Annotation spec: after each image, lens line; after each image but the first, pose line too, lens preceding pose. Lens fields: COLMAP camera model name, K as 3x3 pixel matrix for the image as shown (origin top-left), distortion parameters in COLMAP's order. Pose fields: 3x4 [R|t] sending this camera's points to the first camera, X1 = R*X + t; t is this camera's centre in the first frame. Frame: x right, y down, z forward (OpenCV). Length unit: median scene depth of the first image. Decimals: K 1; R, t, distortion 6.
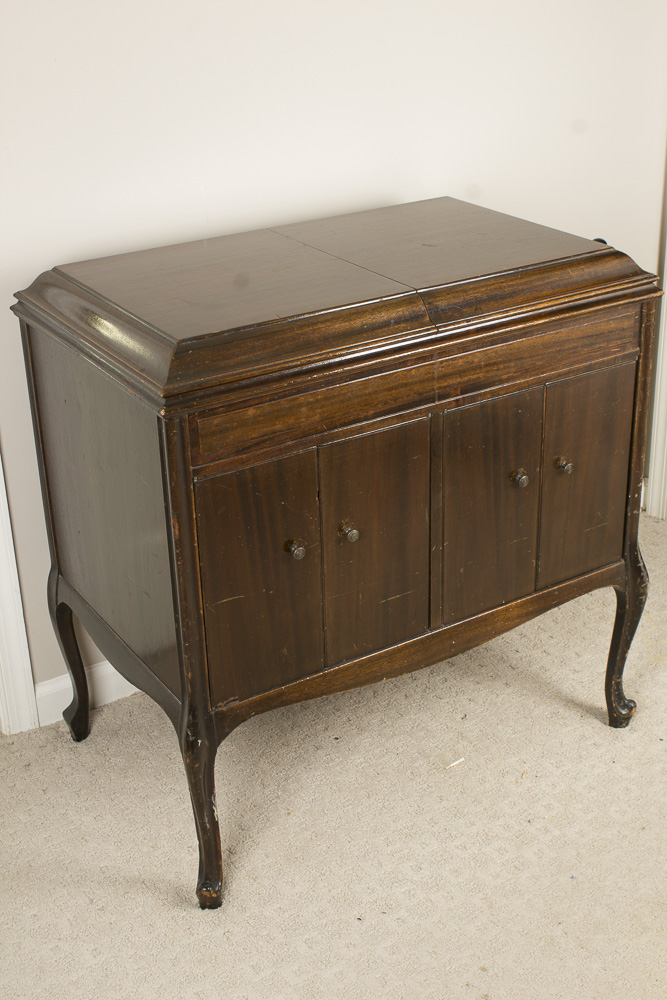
lens RADIAL K [[1381.1, 0, 355.8], [0, 1381.1, 497.6], [0, 0, 1]] dist [-0.067280, 0.000000]
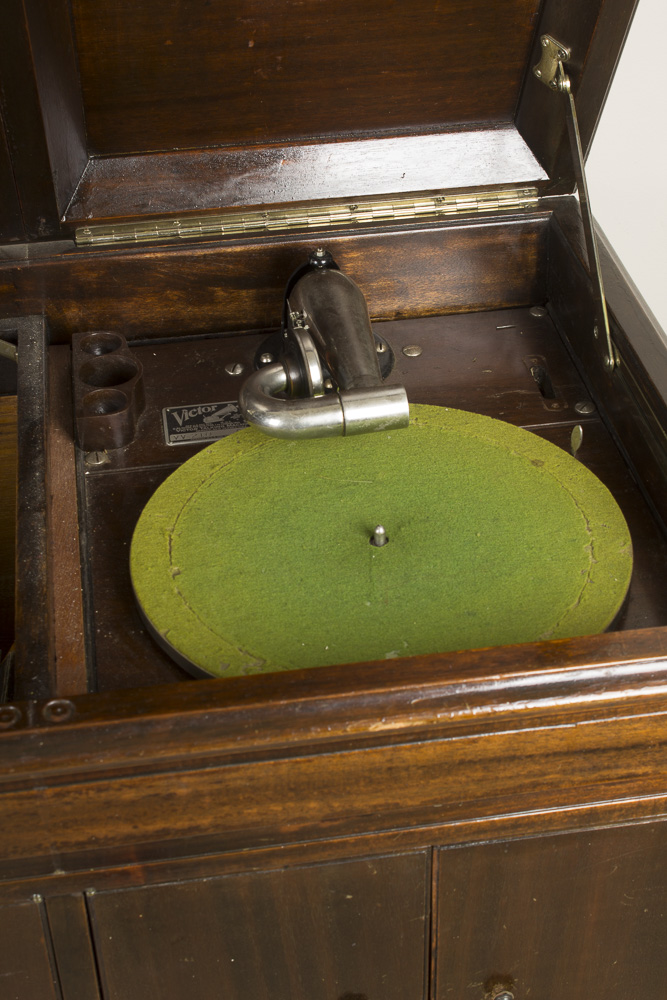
lens RADIAL K [[1639.3, 0, 326.8], [0, 1639.3, 504.5], [0, 0, 1]] dist [0.002246, 0.000000]
pose [[0.909270, 0.246670, -0.335235, 0.228591], [-0.175142, 0.957434, 0.229447, -0.256251], [0.377564, -0.149916, 0.913767, 0.590929]]
